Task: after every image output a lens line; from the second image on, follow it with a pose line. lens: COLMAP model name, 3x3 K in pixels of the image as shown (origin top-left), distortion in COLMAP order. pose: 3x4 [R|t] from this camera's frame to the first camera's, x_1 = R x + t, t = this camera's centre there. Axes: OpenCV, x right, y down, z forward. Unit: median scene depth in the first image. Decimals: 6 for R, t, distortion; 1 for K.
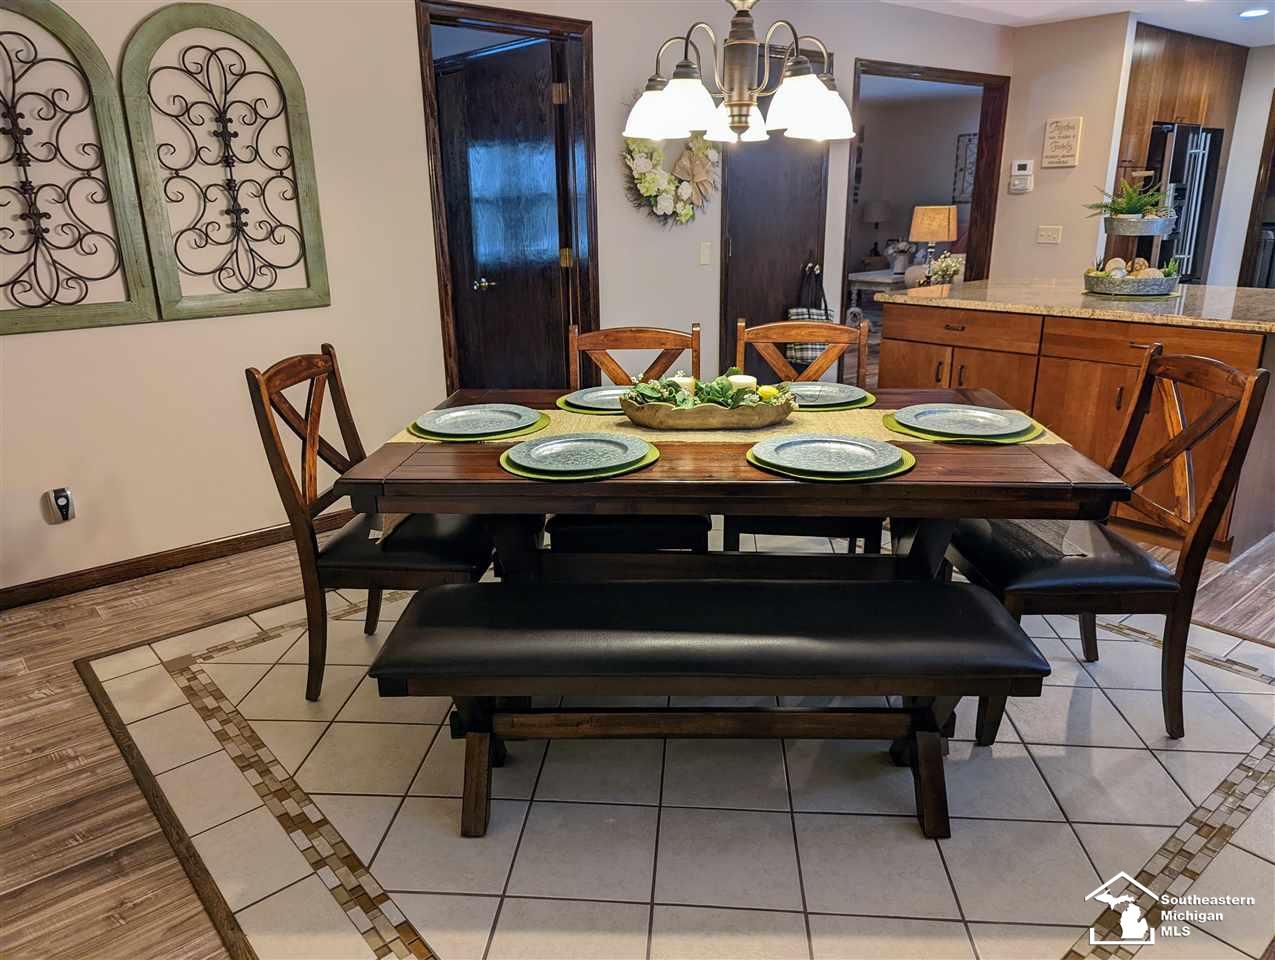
lens RADIAL K [[902.2, 0, 638.4], [0, 902.2, 479.5], [0, 0, 1]] dist [0.000278, -0.000053]
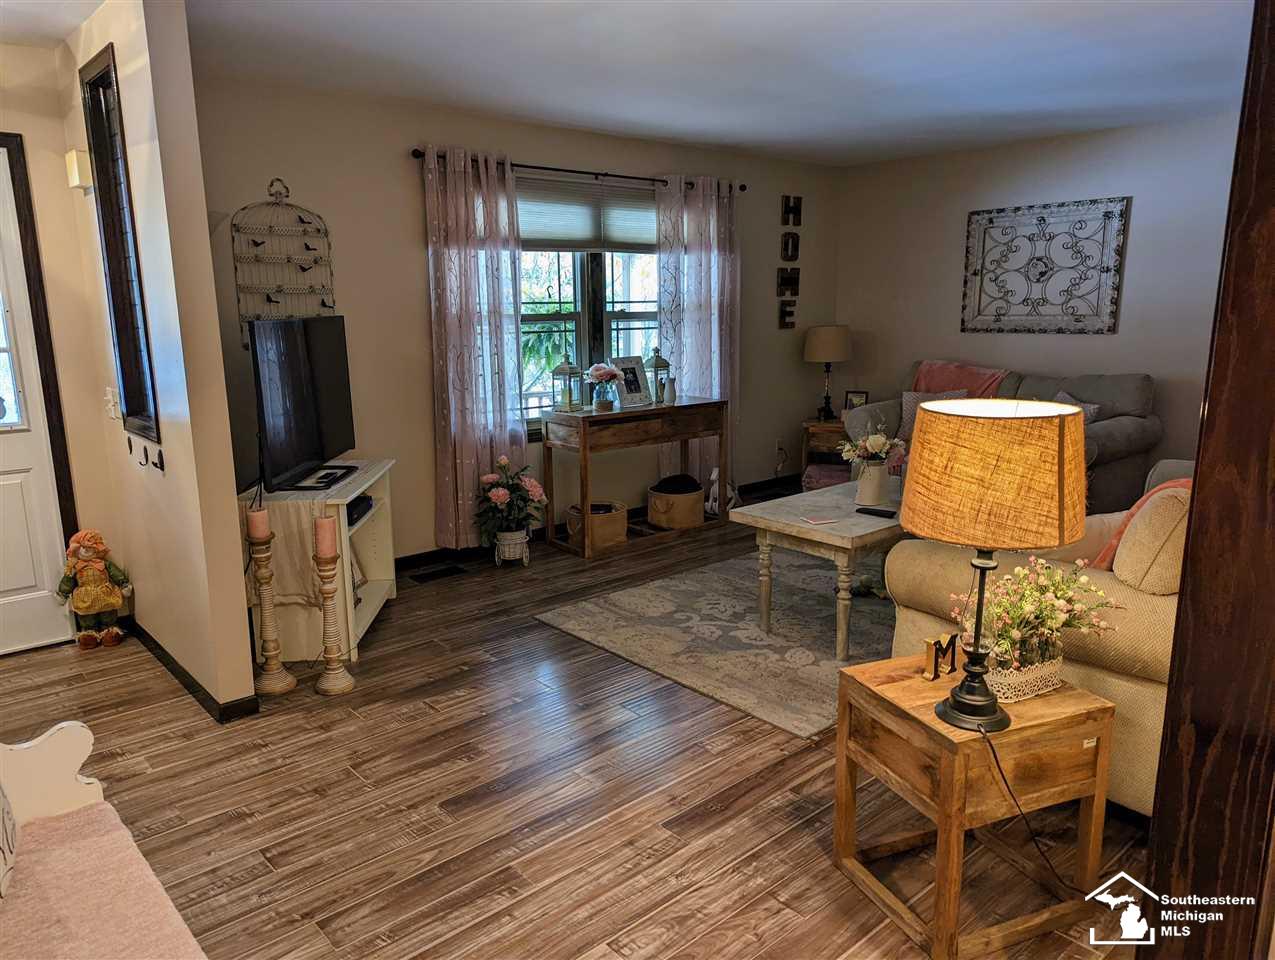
lens RADIAL K [[902.2, 0, 637.7], [0, 902.2, 480.9], [0, 0, 1]] dist [0.000278, -0.000053]
pose [[0.999715, 0.000892, 0.023853, 0.136400], [0.001547, 0.994776, -0.102068, -0.158945], [-0.023820, 0.102075, 0.994491, 0.463329]]
